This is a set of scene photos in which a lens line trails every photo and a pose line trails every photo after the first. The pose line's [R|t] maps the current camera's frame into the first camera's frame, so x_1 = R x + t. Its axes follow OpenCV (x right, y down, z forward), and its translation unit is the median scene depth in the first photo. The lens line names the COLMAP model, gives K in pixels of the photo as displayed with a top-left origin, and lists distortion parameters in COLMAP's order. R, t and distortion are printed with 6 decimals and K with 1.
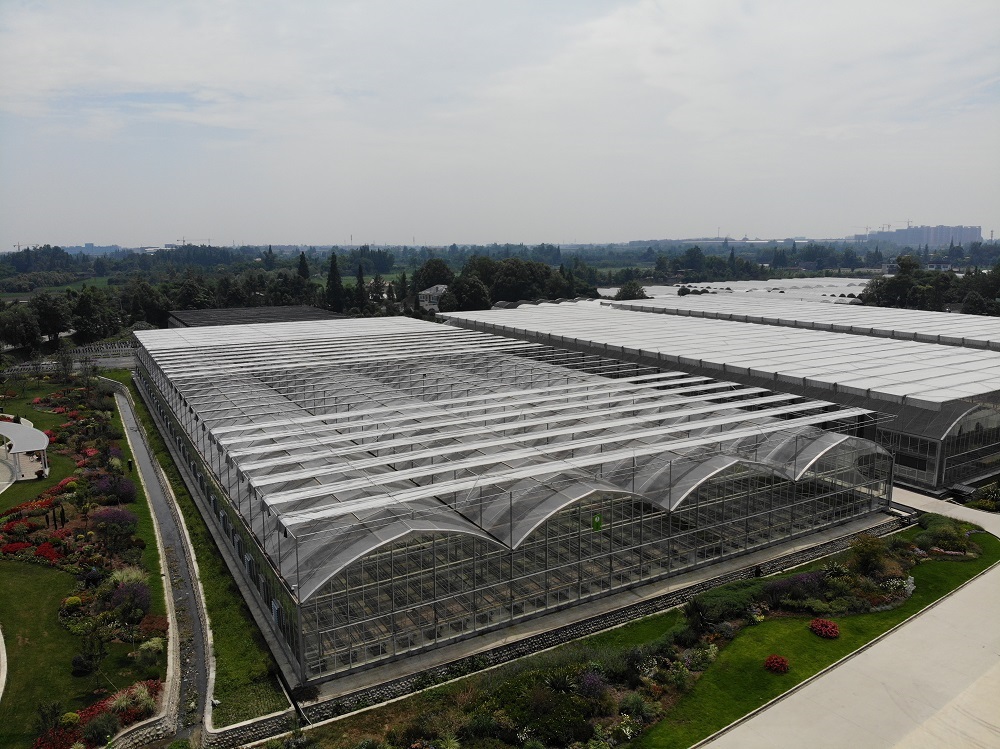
lens RADIAL K [[751.5, 0, 520.1], [0, 751.5, 344.7], [0, 0, 1]] dist [0.082558, -0.233096]
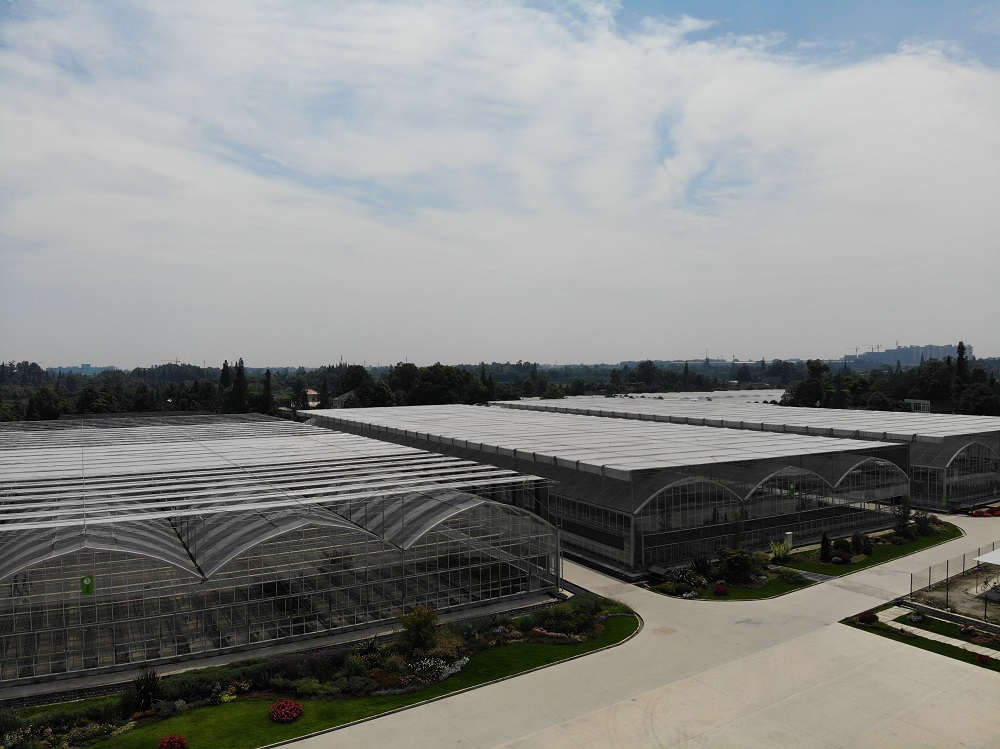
lens RADIAL K [[751.5, 0, 520.1], [0, 751.5, 344.7], [0, 0, 1]] dist [0.082558, -0.233096]
pose [[0.999999, 0.001242, -0.000795, 1.253780], [-0.001352, 0.987301, -0.158853, 0.207774], [0.000588, 0.158854, 0.987302, 0.223535]]
